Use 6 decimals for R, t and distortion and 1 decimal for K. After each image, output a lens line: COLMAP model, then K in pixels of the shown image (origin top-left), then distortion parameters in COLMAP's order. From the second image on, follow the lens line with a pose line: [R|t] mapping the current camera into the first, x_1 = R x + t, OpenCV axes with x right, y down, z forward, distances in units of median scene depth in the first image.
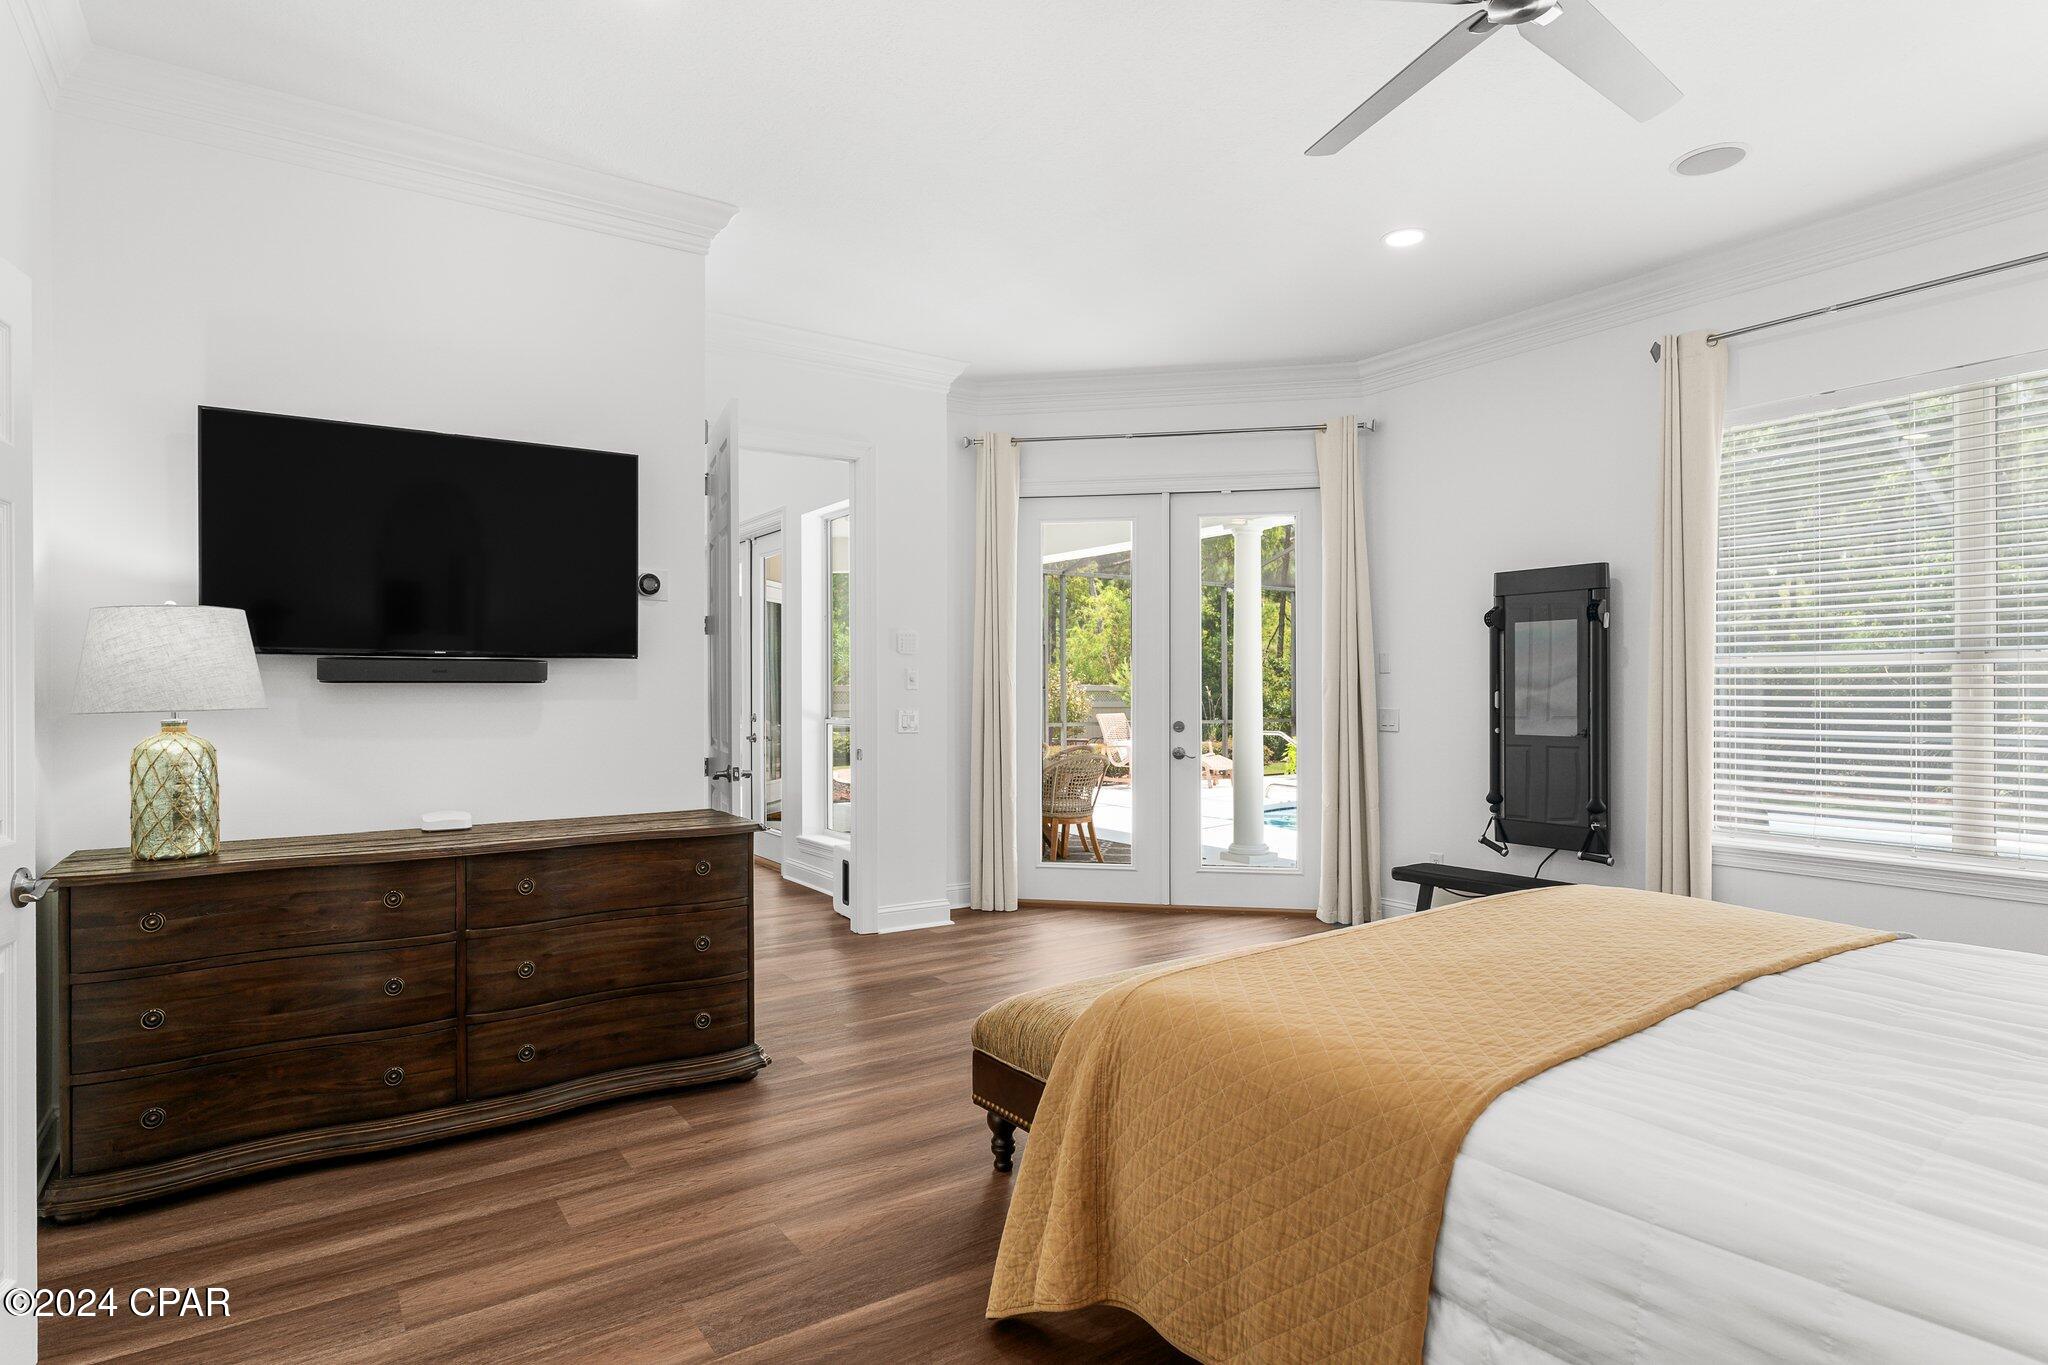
lens RADIAL K [[1075.0, 0, 1021.7], [0, 1075.0, 689.4], [0, 0, 1]] dist [0.000705, -0.000208]
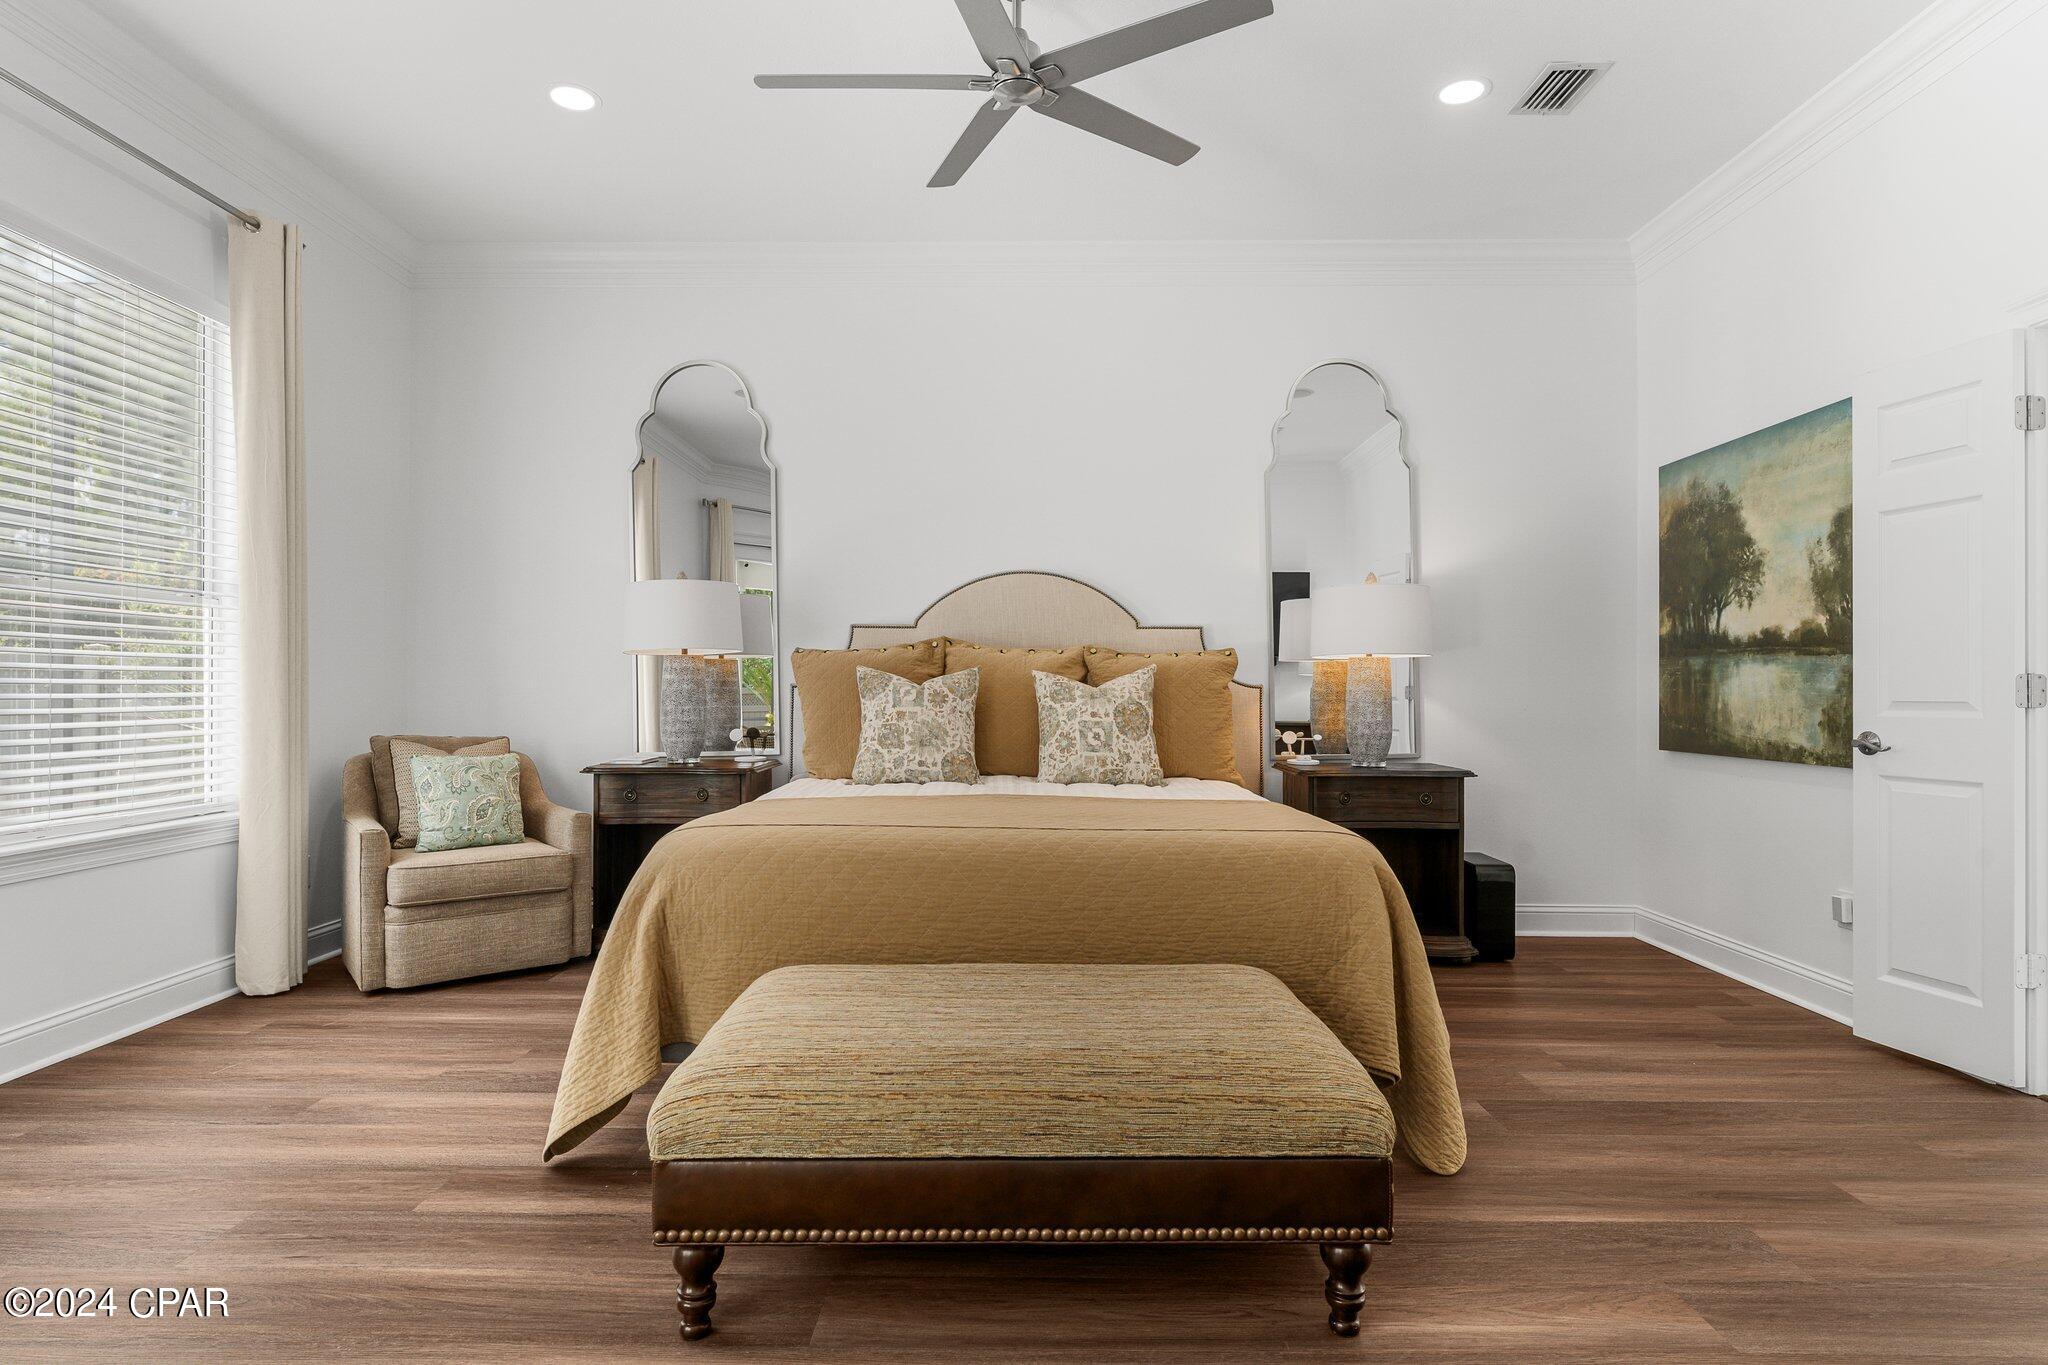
lens RADIAL K [[1075.0, 0, 1025.5], [0, 1075.0, 677.1], [0, 0, 1]] dist [0.000705, -0.000208]
pose [[-0.816103, -0.006323, 0.577872, -0.291374], [-0.007435, 0.999972, 0.000441, 0.085969], [-0.577858, -0.003937, -0.816128, 2.090764]]
